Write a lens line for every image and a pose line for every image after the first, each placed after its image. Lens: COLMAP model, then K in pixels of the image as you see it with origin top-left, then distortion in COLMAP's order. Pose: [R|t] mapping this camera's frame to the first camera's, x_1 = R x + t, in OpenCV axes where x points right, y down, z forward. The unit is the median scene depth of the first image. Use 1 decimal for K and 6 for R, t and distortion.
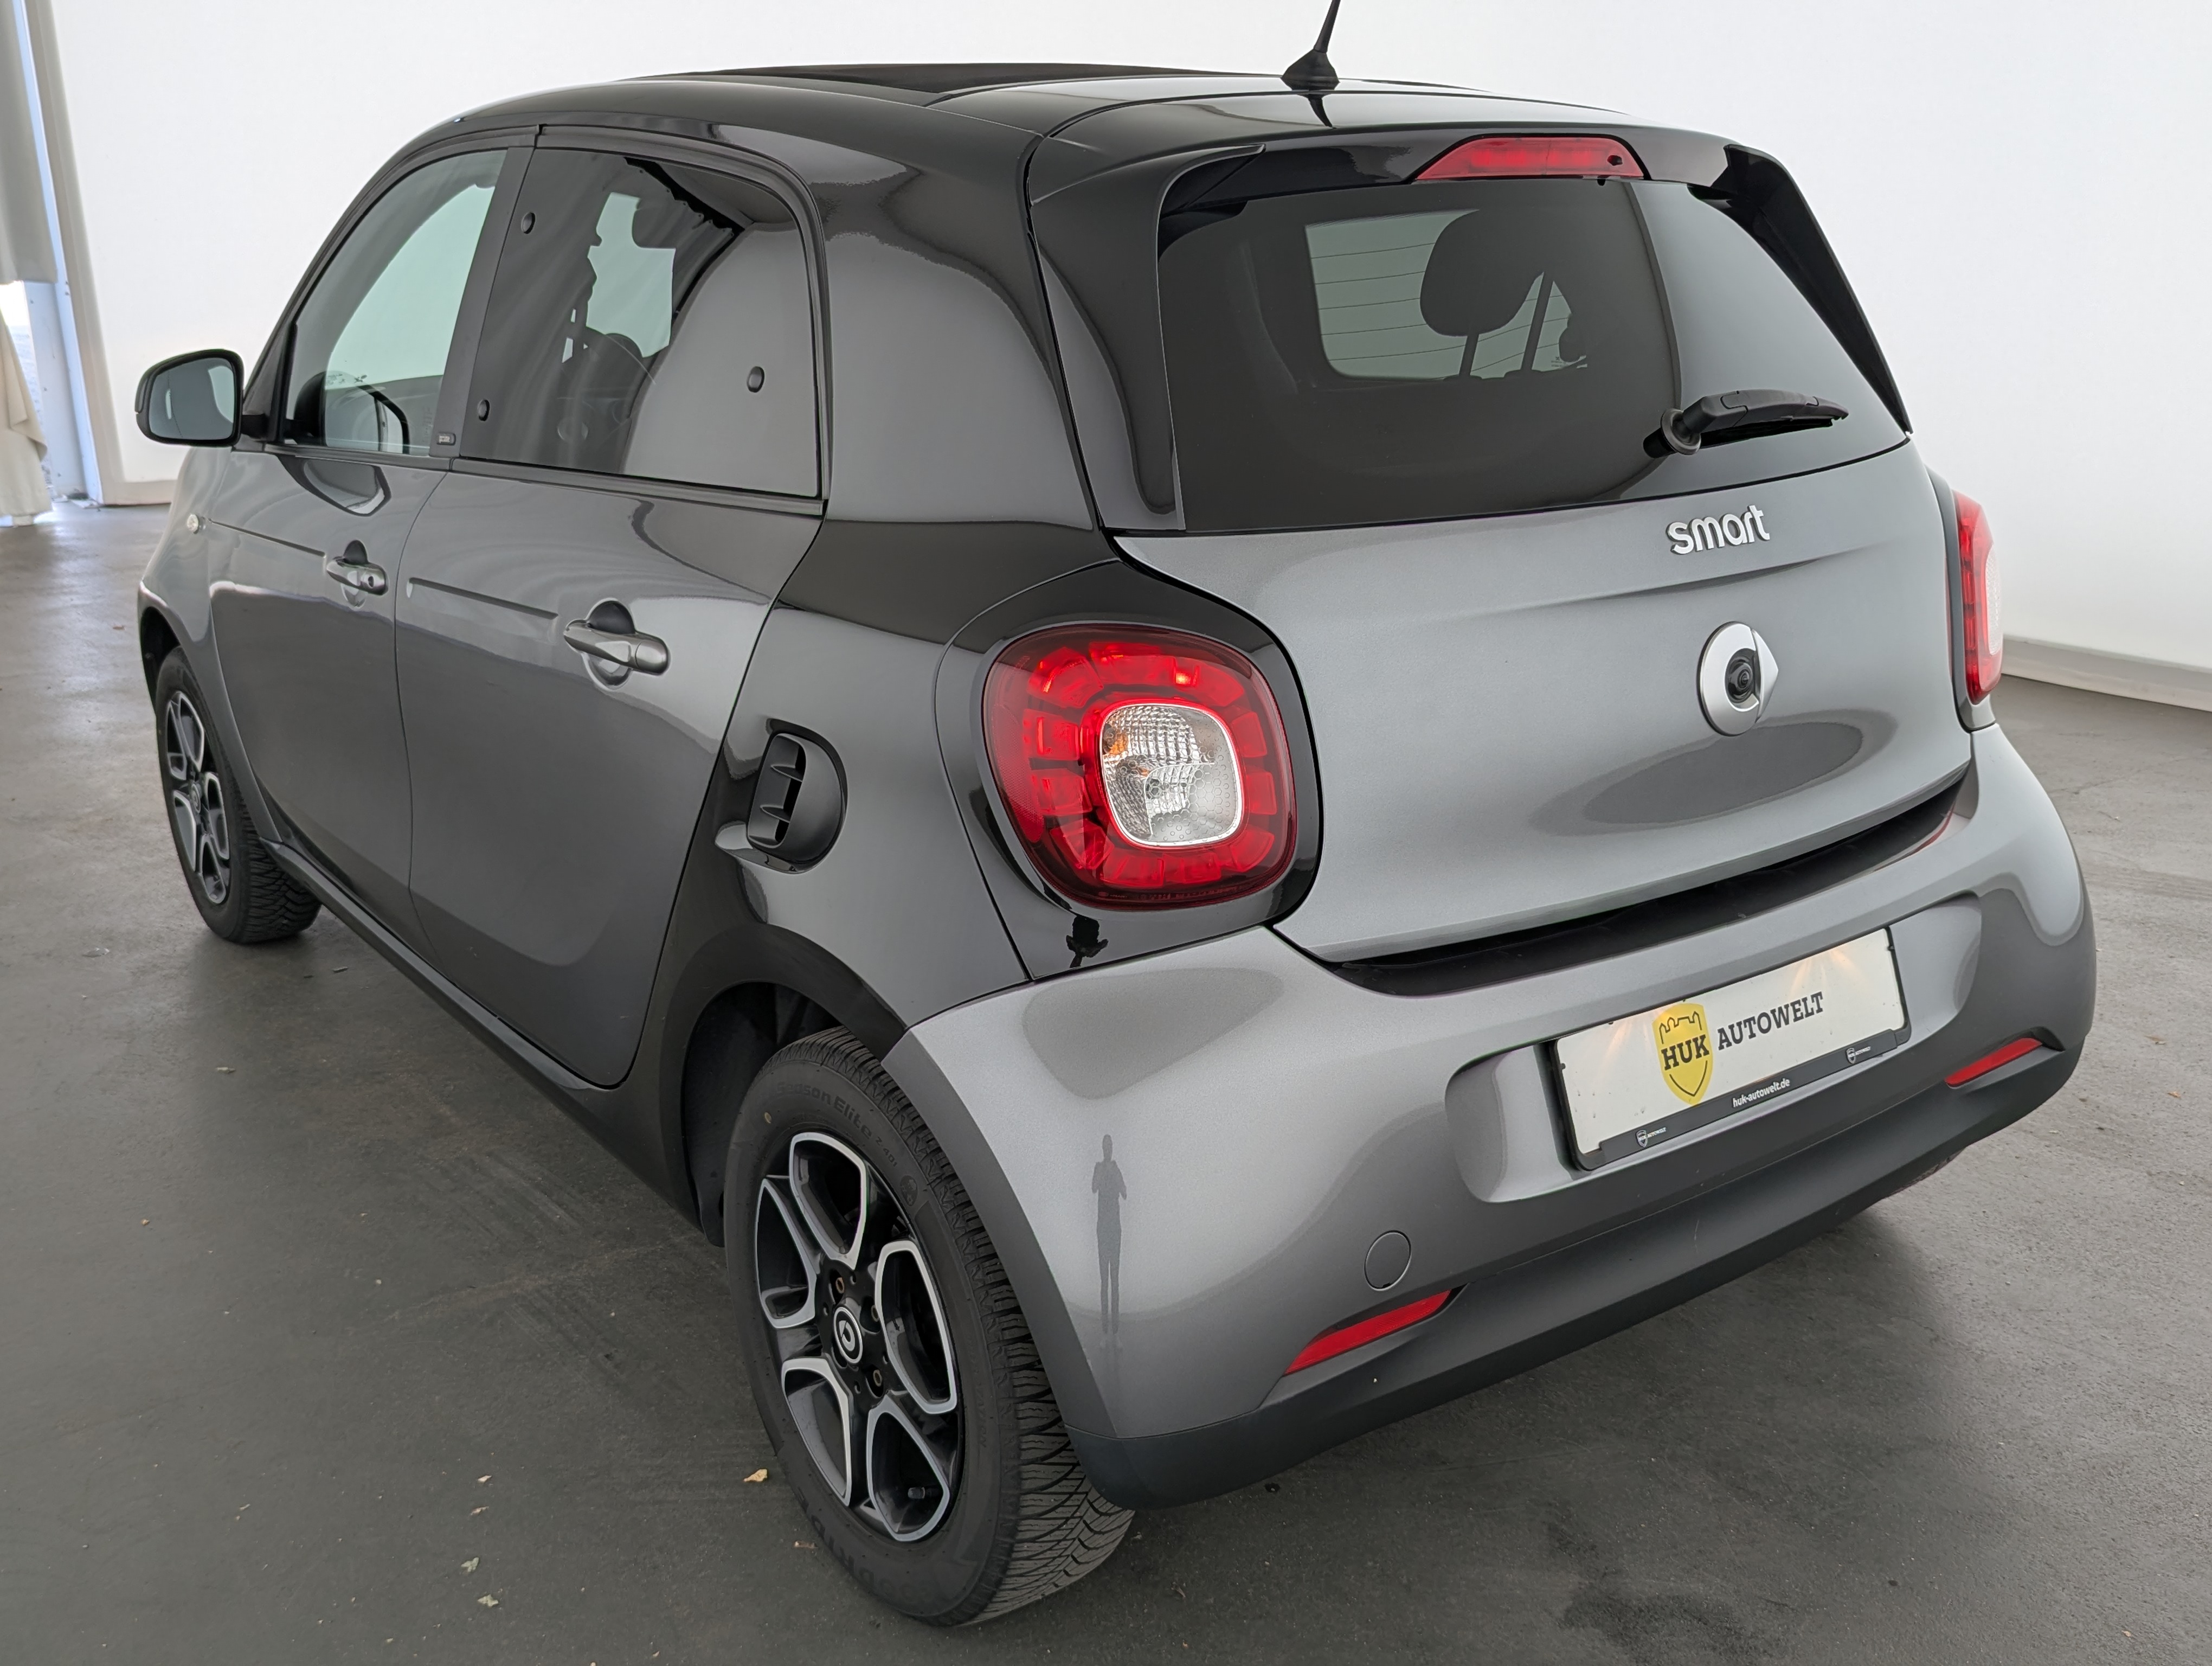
lens RADIAL K [[2095.9, 0, 1113.3], [0, 2095.9, 828.9], [0, 0, 1]] dist [0.041999, 0.000000]
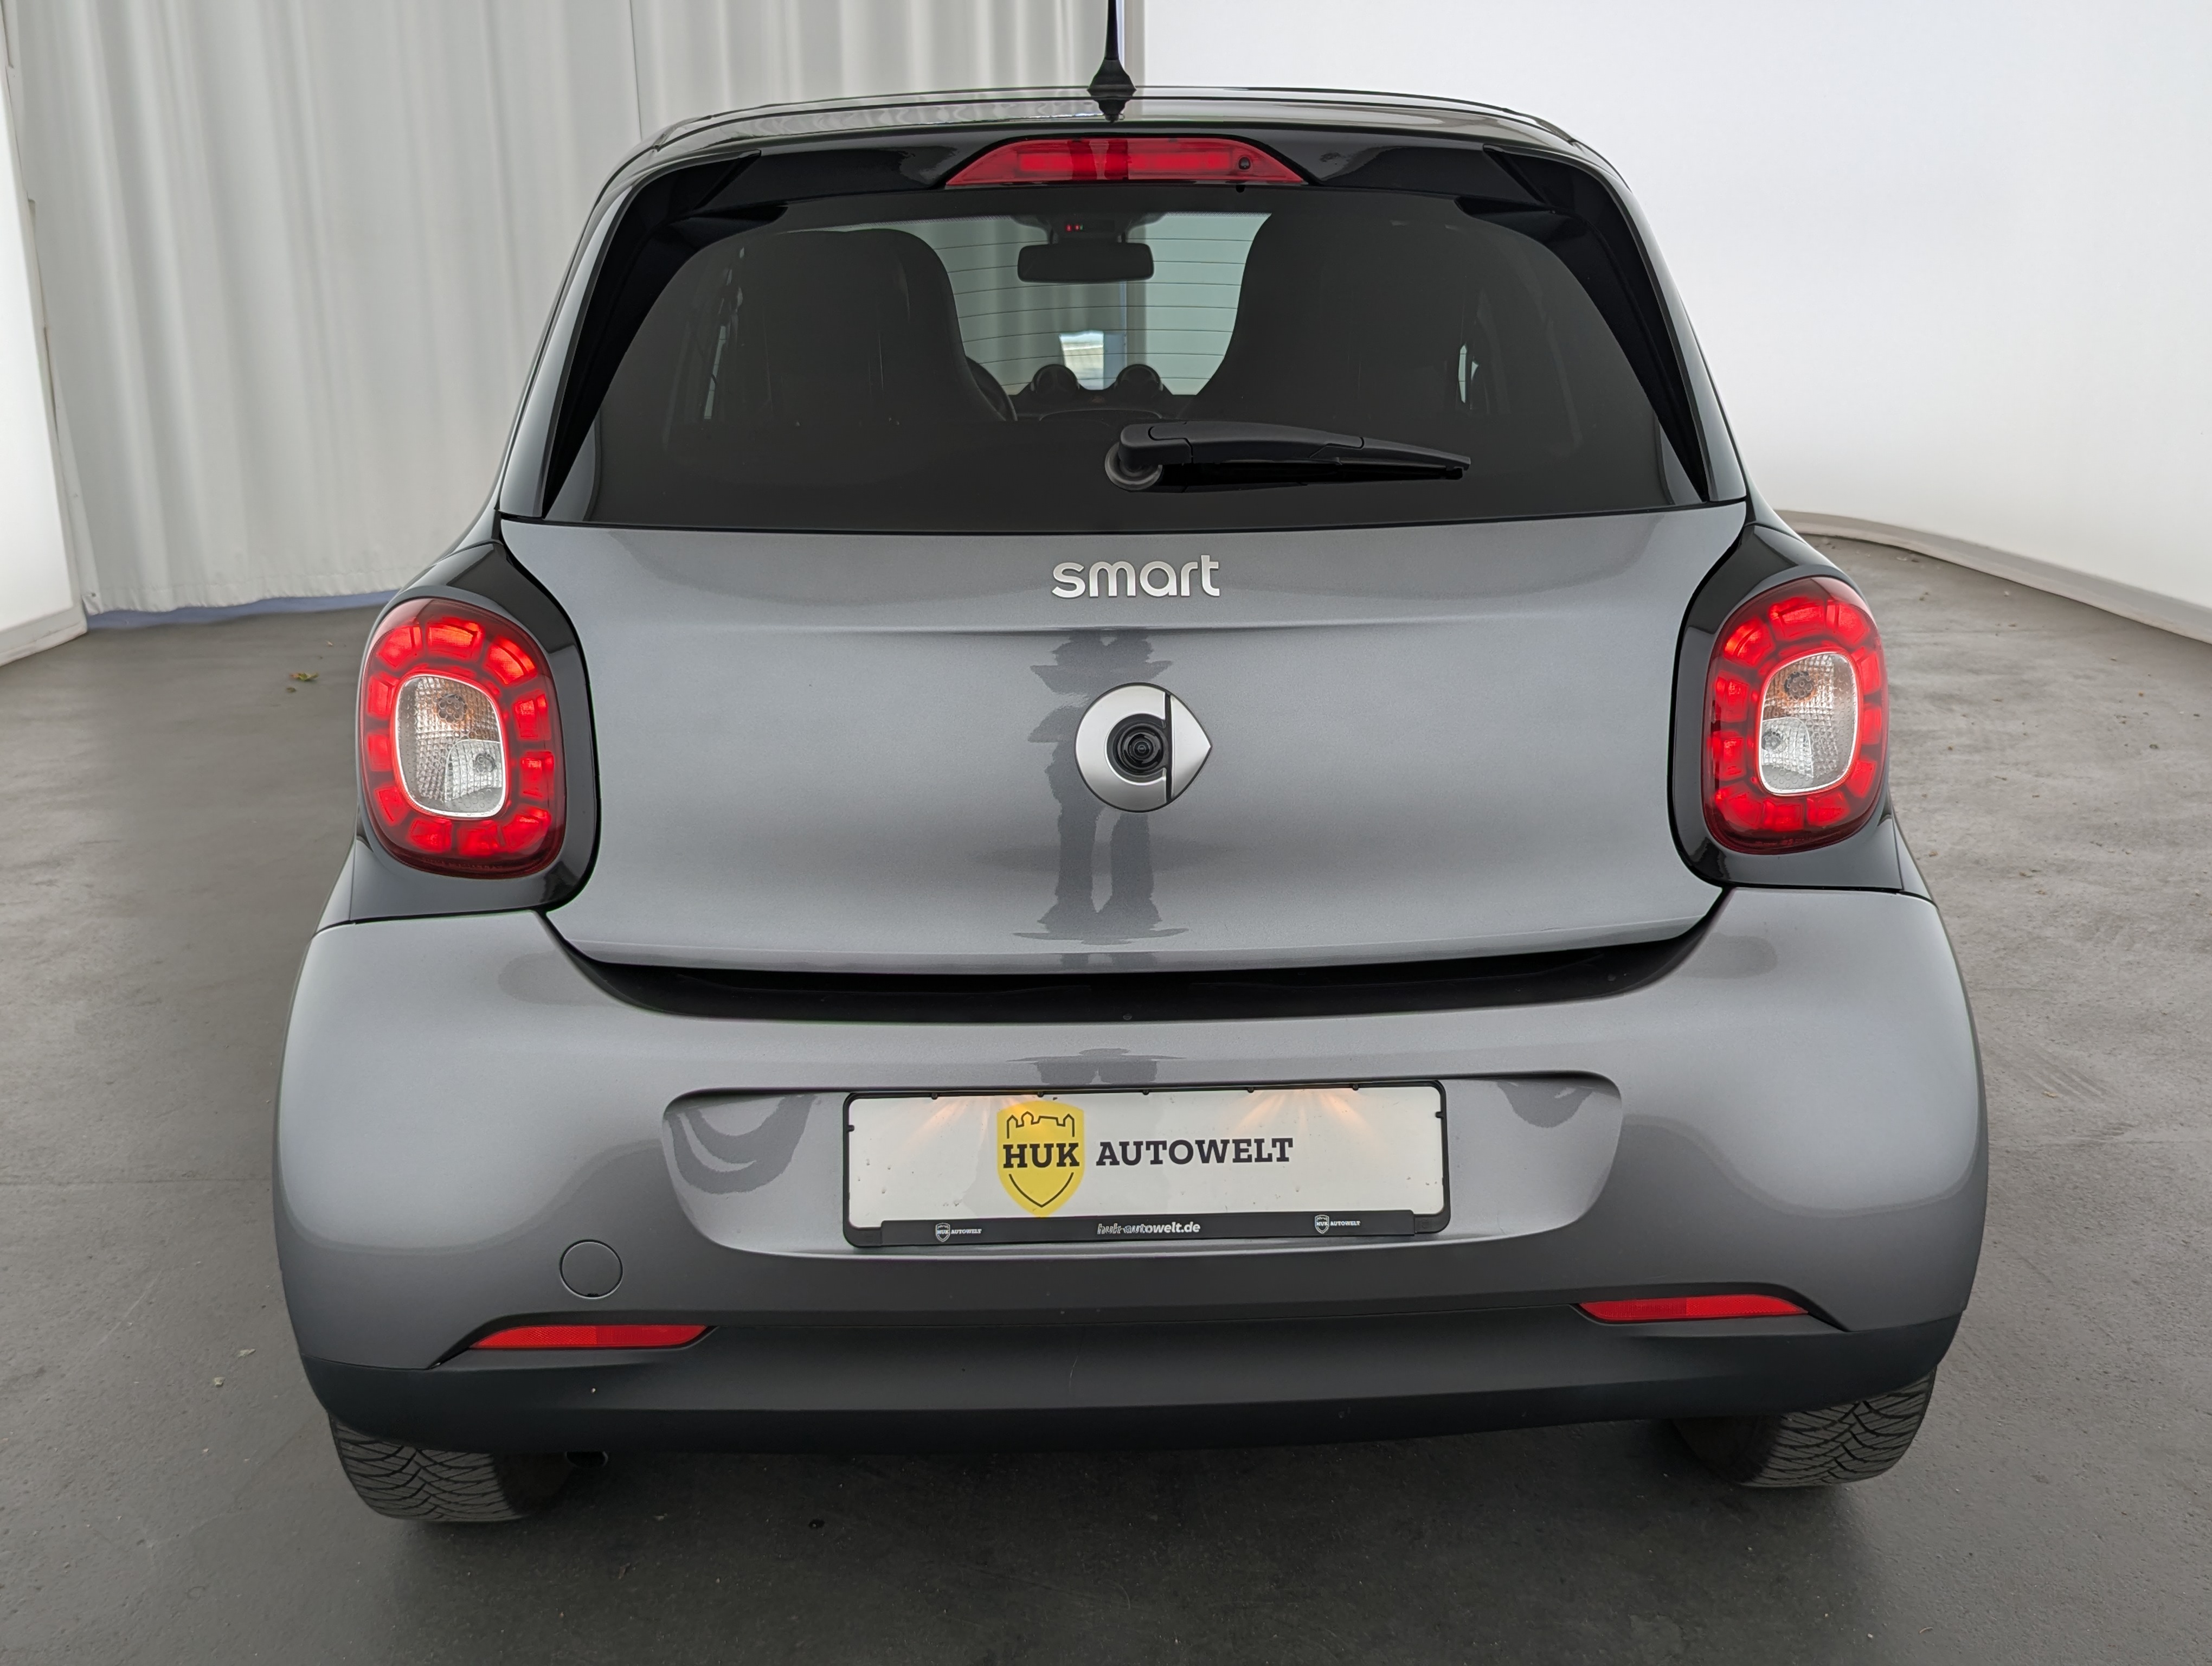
lens RADIAL K [[2095.9, 0, 1111.1], [0, 2095.9, 839.9], [0, 0, 1]] dist [0.041999, 0.000000]
pose [[0.820803, 0.153563, -0.550183, 0.761565], [-0.164837, 0.985887, 0.029257, -0.056412], [0.546911, 0.066676, 0.834532, 0.263659]]
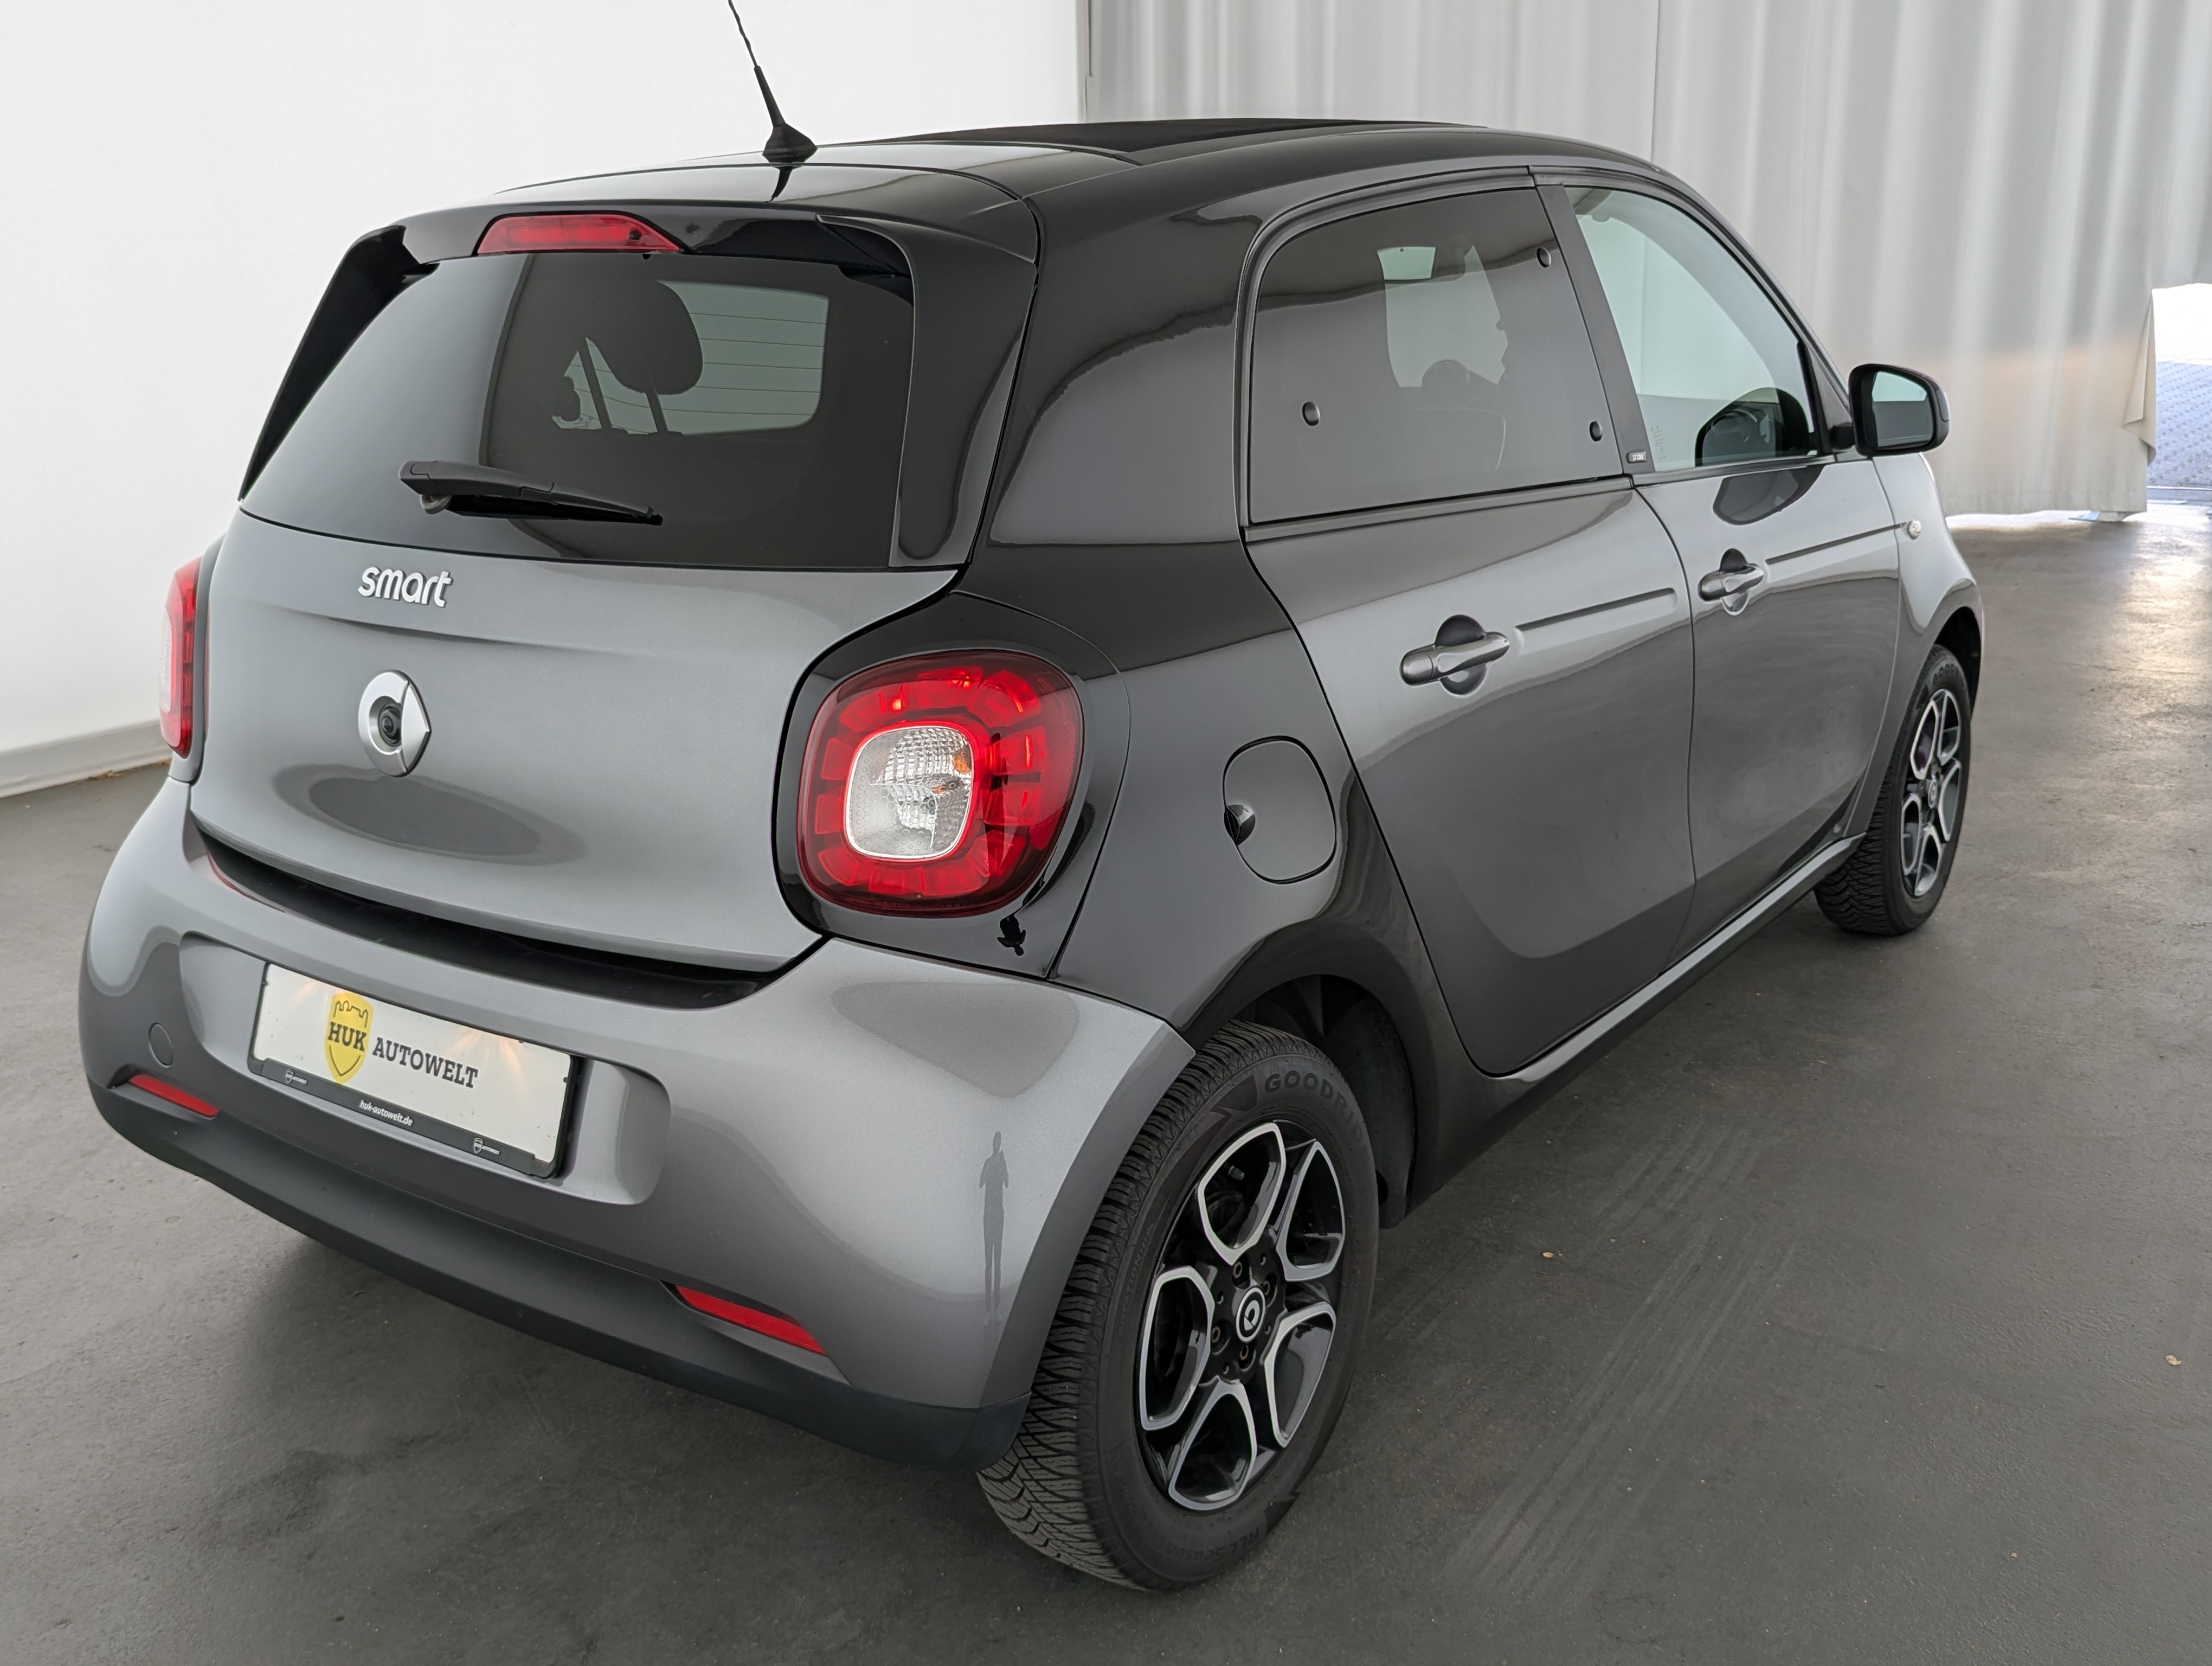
lens RADIAL K [[2095.9, 0, 1096.0], [0, 2095.9, 826.2], [0, 0, 1]] dist [0.041999, 0.000000]
pose [[0.287262, 0.265379, -0.920355, 1.380869], [-0.257905, 0.946798, 0.192506, -0.316387], [0.922478, 0.182064, 0.340422, 0.960693]]
